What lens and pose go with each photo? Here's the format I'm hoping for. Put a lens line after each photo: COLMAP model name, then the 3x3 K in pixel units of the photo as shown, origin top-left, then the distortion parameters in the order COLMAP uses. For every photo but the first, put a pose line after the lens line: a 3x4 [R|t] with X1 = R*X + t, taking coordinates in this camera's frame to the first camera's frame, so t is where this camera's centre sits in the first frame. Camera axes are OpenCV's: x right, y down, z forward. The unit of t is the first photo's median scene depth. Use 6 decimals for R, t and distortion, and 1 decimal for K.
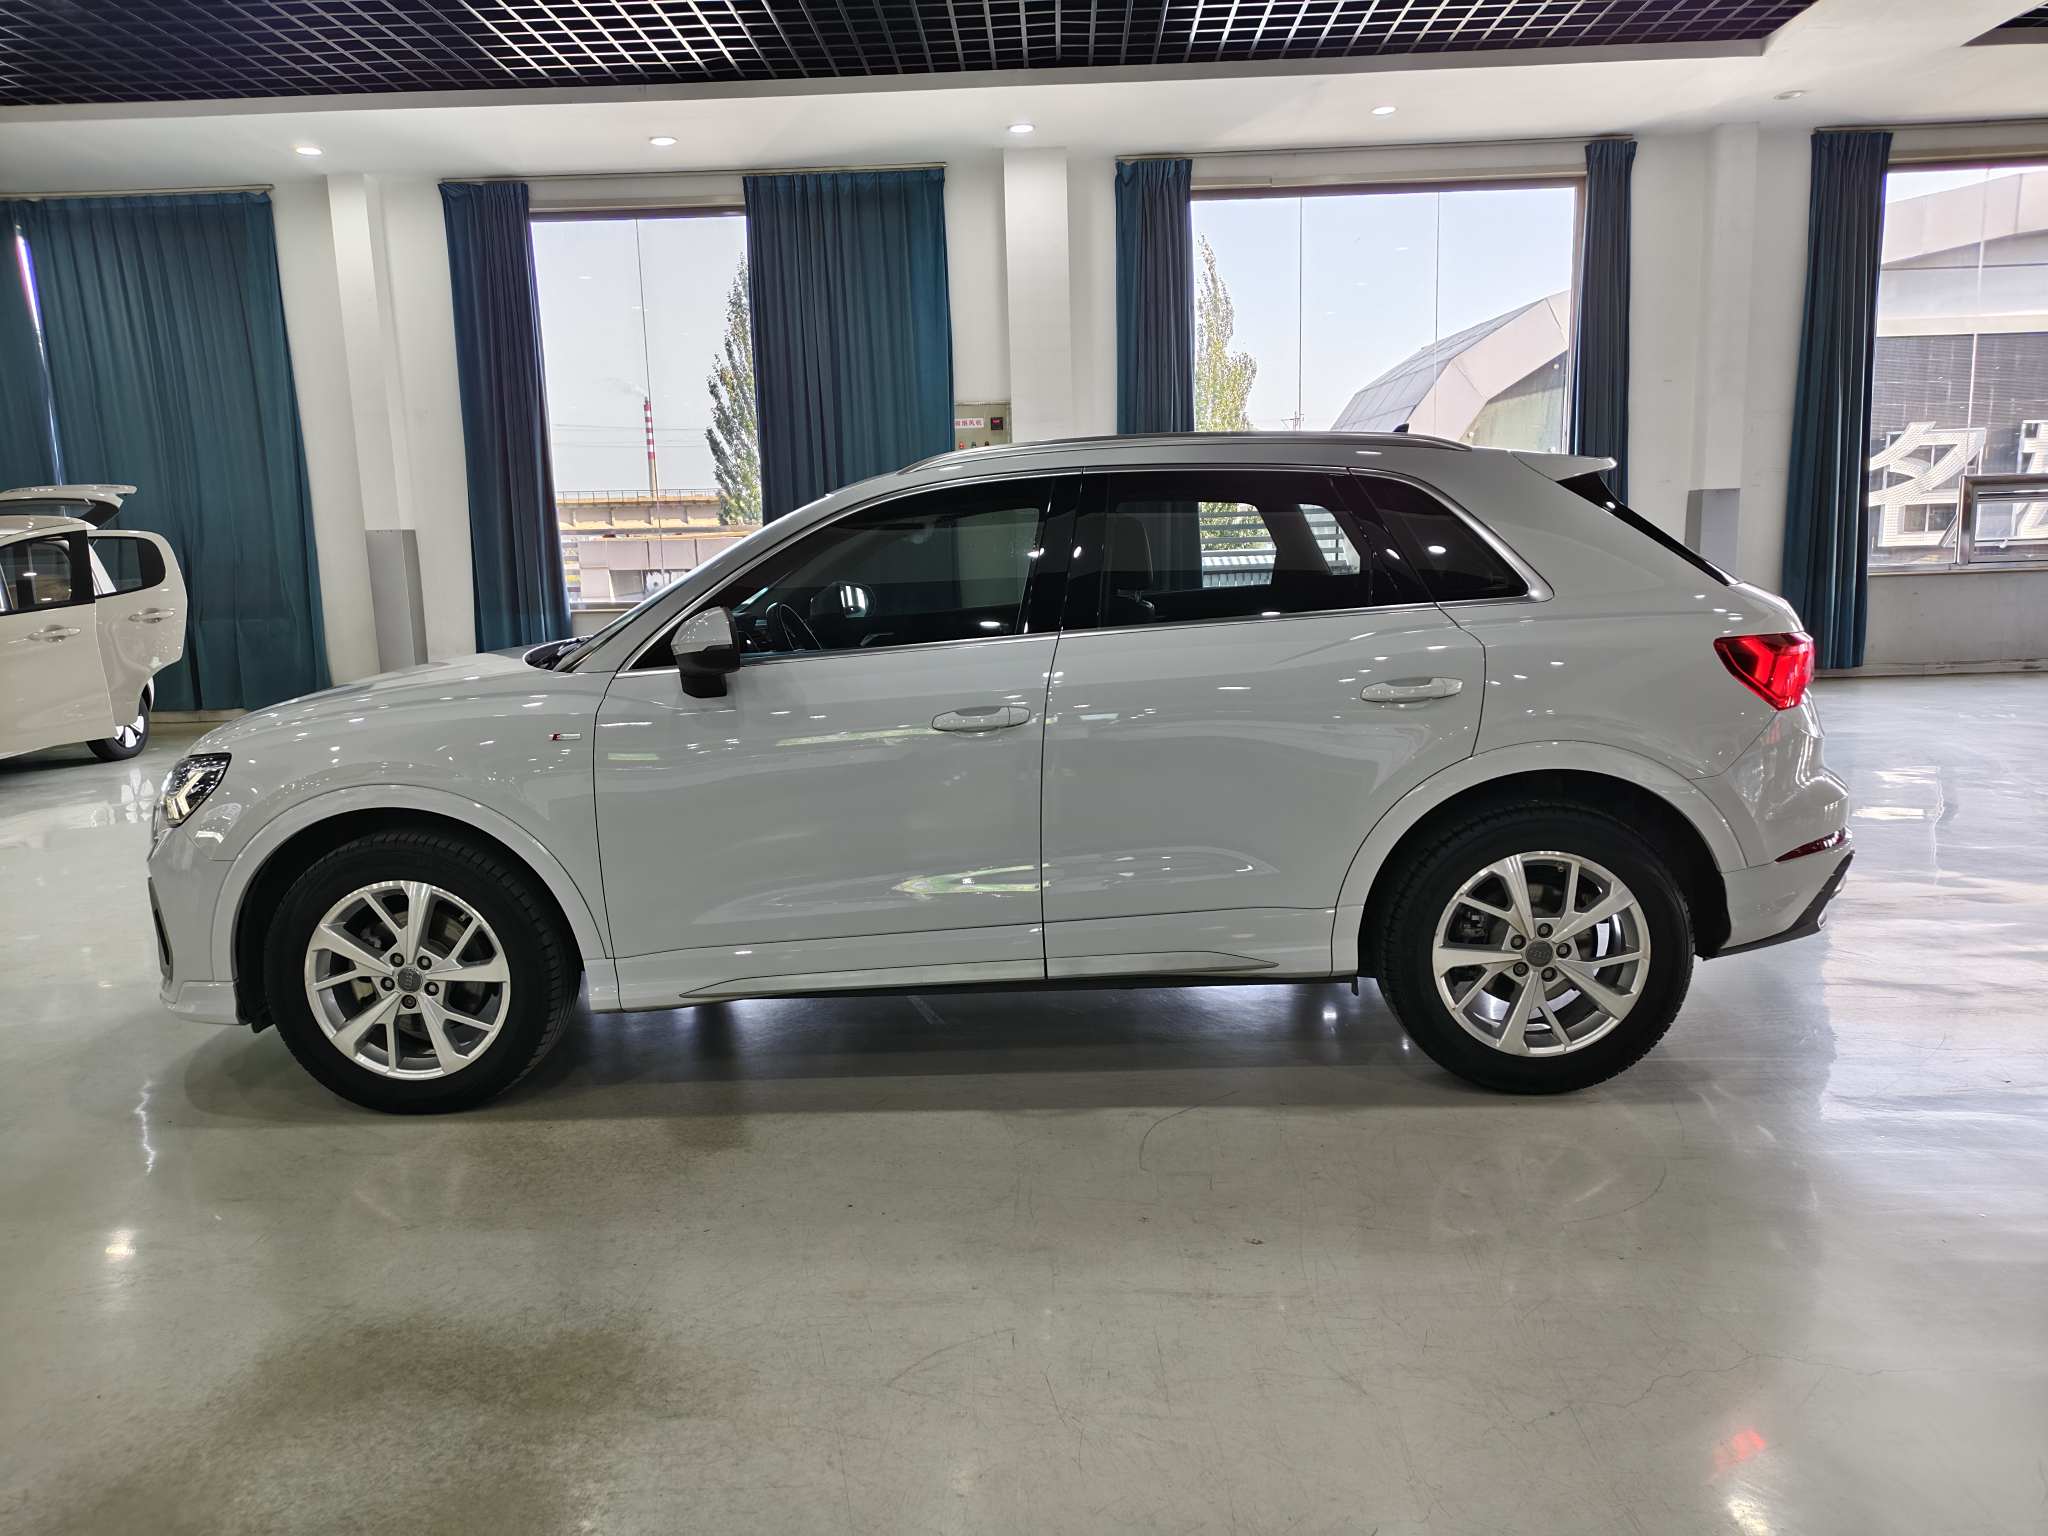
lens RADIAL K [[1459.9, 0, 1015.0], [0, 1459.9, 768.2], [0, 0, 1]] dist [0.007313, 0.000164]
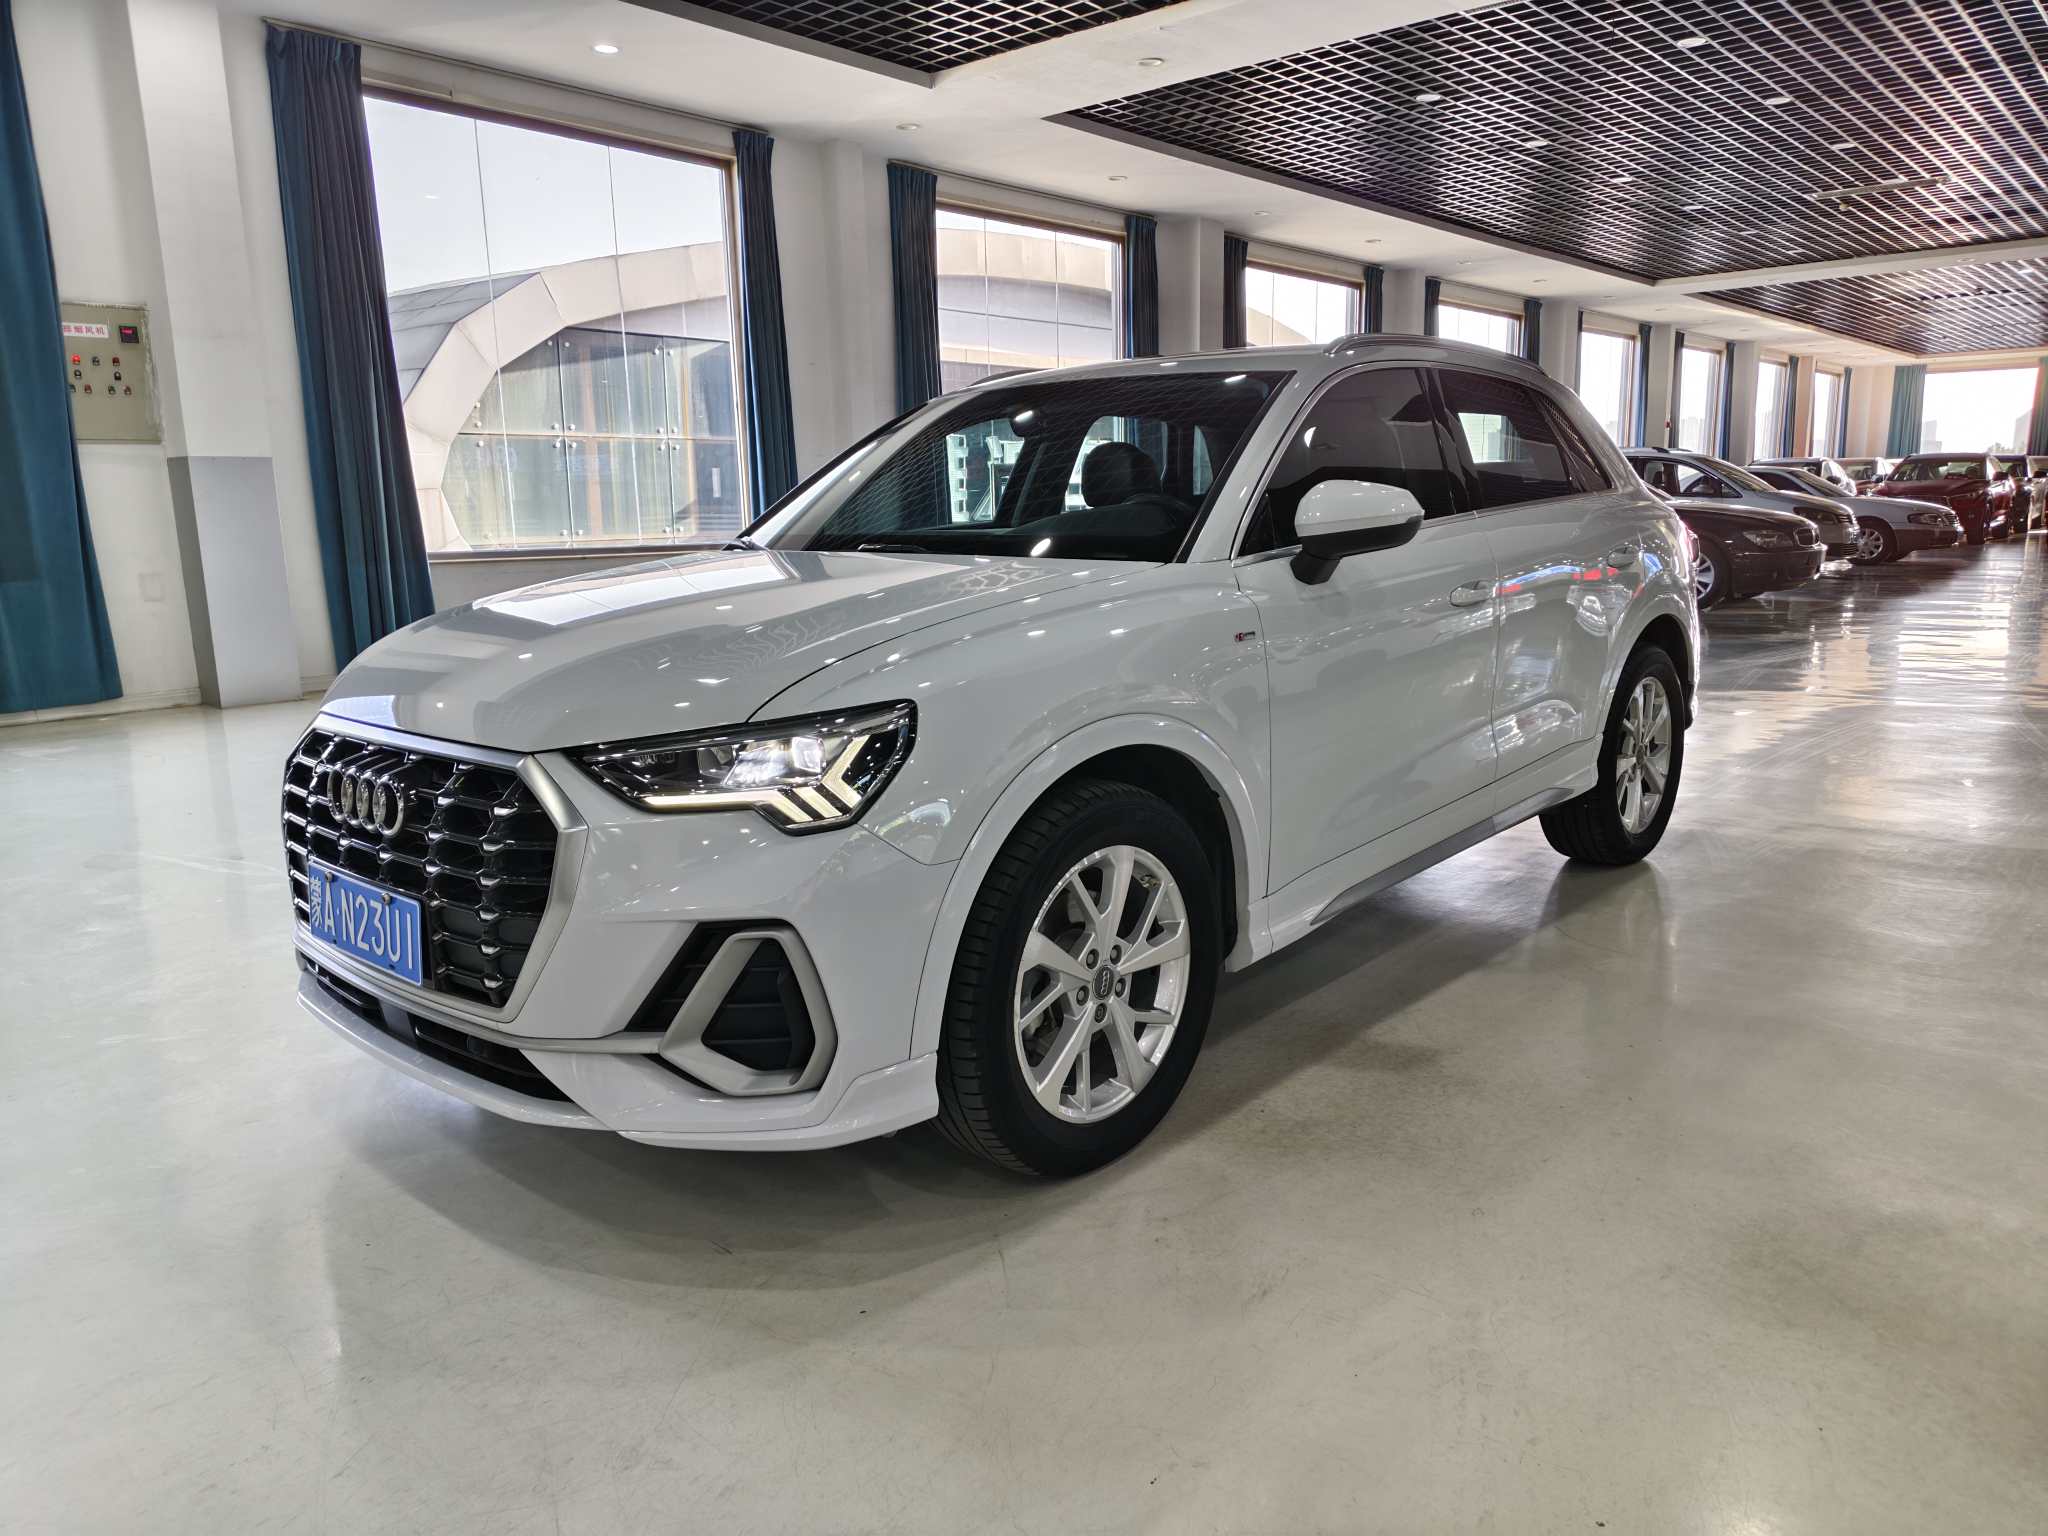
lens RADIAL K [[1459.9, 0, 1015.0], [0, 1459.9, 768.2], [0, 0, 1]] dist [0.007313, 0.000164]
pose [[0.625918, -0.119365, 0.770700, -0.996181], [0.120287, 0.991169, 0.055820, -0.009106], [-0.770556, 0.057767, 0.634749, 0.558816]]
